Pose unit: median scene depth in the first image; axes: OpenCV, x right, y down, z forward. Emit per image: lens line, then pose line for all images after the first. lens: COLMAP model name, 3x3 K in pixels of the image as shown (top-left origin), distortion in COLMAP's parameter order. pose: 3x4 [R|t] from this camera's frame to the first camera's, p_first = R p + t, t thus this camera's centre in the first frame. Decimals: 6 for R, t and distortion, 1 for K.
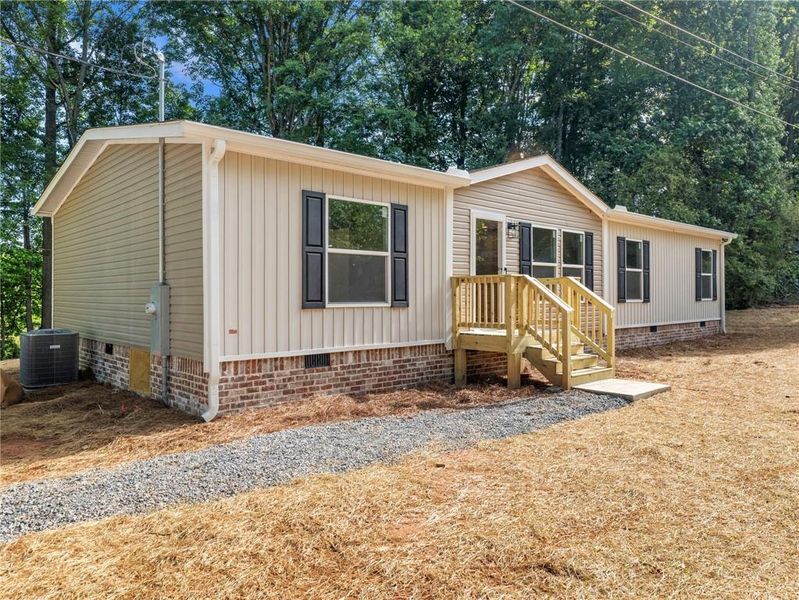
lens RADIAL K [[558.3, 0, 401.5], [0, 558.3, 299.0], [0, 0, 1]] dist [0.004617, 0.000937]
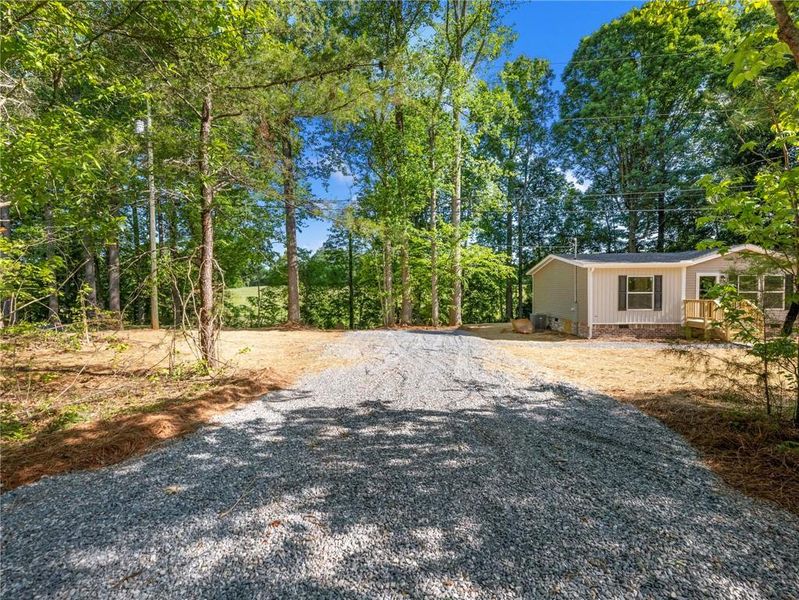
lens RADIAL K [[369.2, 0, 402.6], [0, 369.2, 297.5], [0, 0, 1]] dist [0.002551, 0.000514]
pose [[0.705797, 0.011100, -0.708327, 0.438623], [-0.001893, 0.999903, 0.013783, -0.080774], [0.708412, -0.008387, 0.705750, -1.363083]]
